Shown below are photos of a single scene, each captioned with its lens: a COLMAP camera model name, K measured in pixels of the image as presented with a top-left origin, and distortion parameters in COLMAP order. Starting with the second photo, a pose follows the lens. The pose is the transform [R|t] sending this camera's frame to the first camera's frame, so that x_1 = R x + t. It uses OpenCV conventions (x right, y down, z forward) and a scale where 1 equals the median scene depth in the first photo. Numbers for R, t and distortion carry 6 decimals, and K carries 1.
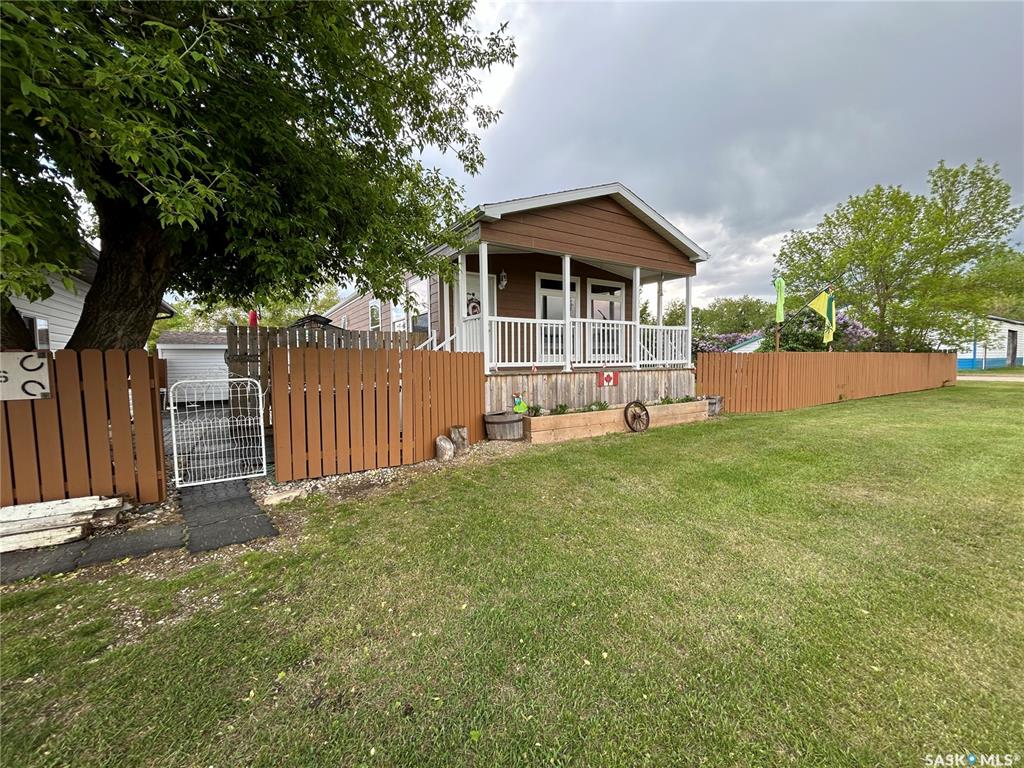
lens RADIAL K [[413.9, 0, 515.4], [0, 413.9, 387.1], [0, 0, 1]] dist [0.000760, 0.000091]
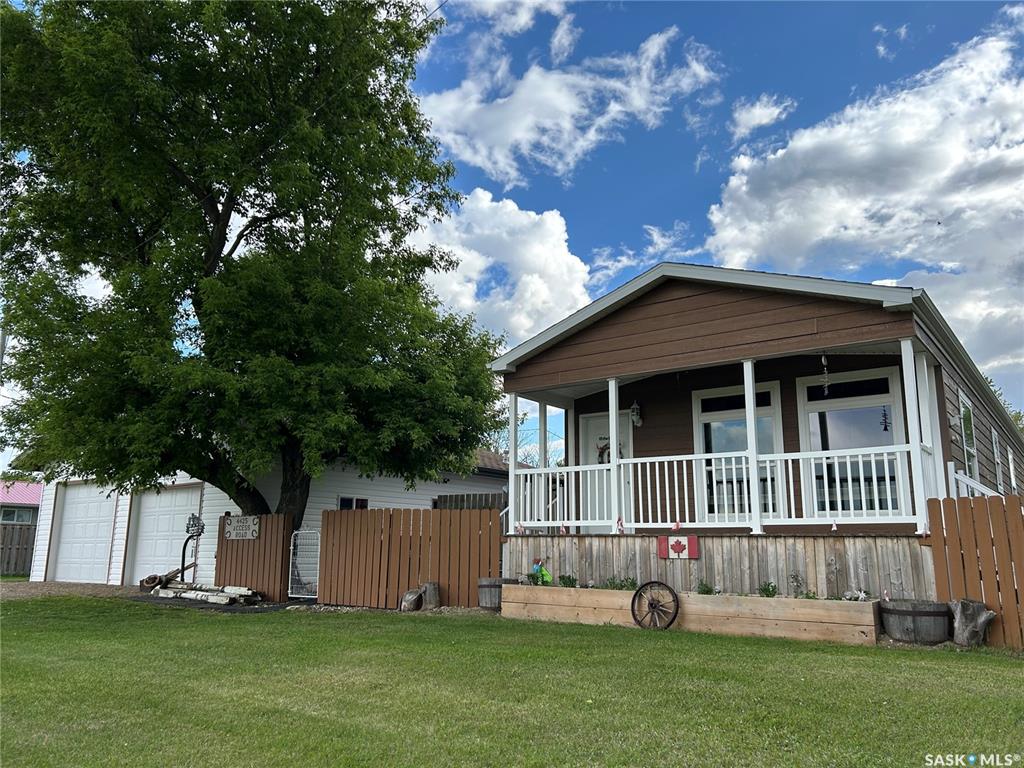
lens RADIAL K [[786.5, 0, 511.9], [0, 786.5, 407.5], [0, 0, 1]] dist [0.080620, -0.125468]
pose [[0.356492, -0.152648, -0.921744, 1.185785], [-0.073832, 0.978875, -0.190665, 0.018420], [0.931376, 0.136025, 0.337691, 0.301071]]
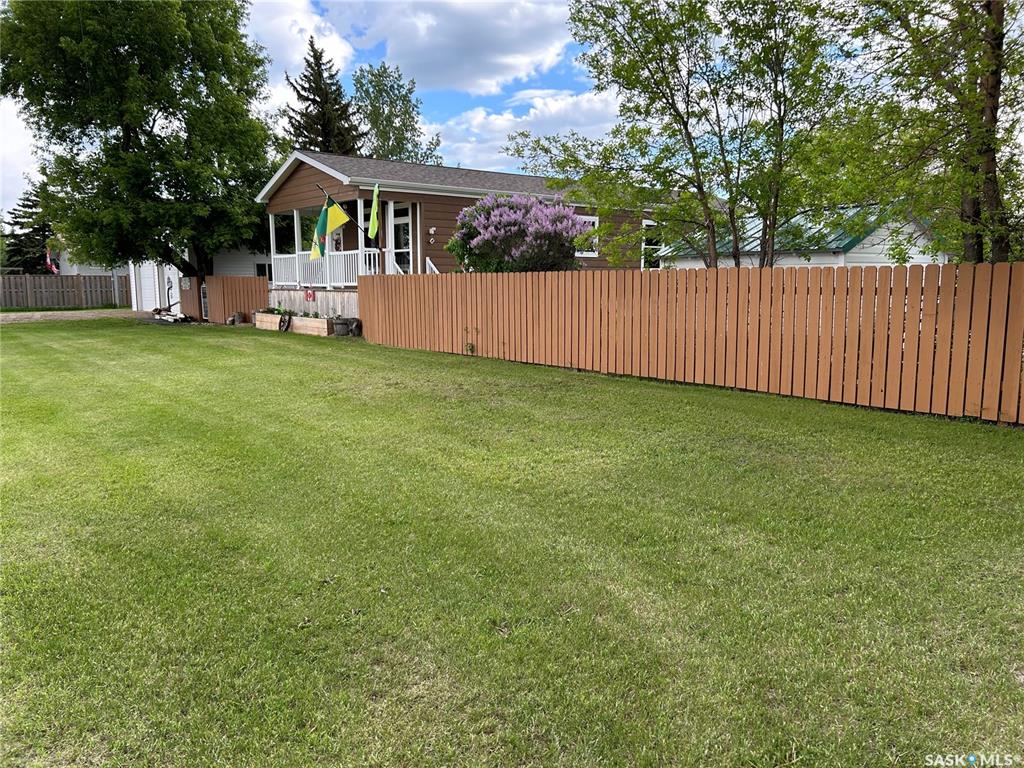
lens RADIAL K [[782.9, 0, 512.0], [0, 782.9, 384.0], [0, 0, 1]] dist [0.078472, -0.121279]
pose [[0.103989, 0.141803, -0.984418, 2.639927], [-0.059489, 0.988899, 0.136165, -0.114075], [0.992798, 0.044402, 0.111270, 1.279106]]
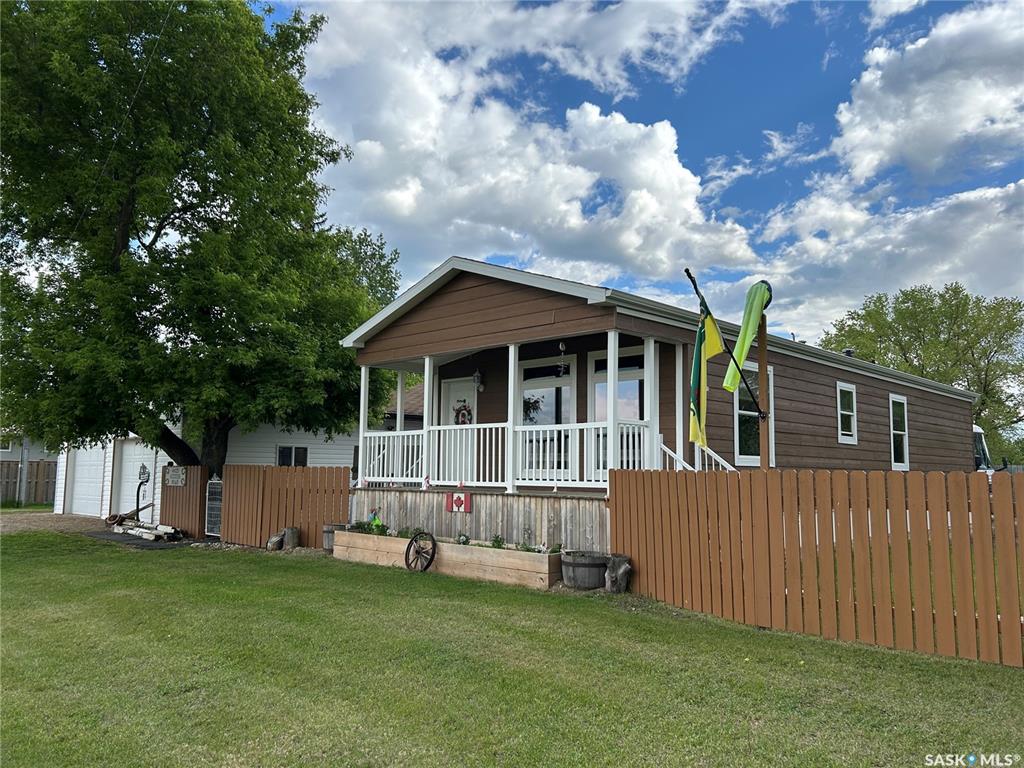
lens RADIAL K [[782.9, 0, 512.0], [0, 782.9, 384.0], [0, 0, 1]] dist [0.078472, -0.121279]
pose [[0.234032, -0.092579, -0.967811, 1.524619], [-0.076248, 0.990642, -0.113201, -0.073549], [0.969234, 0.100286, 0.224783, 0.695462]]
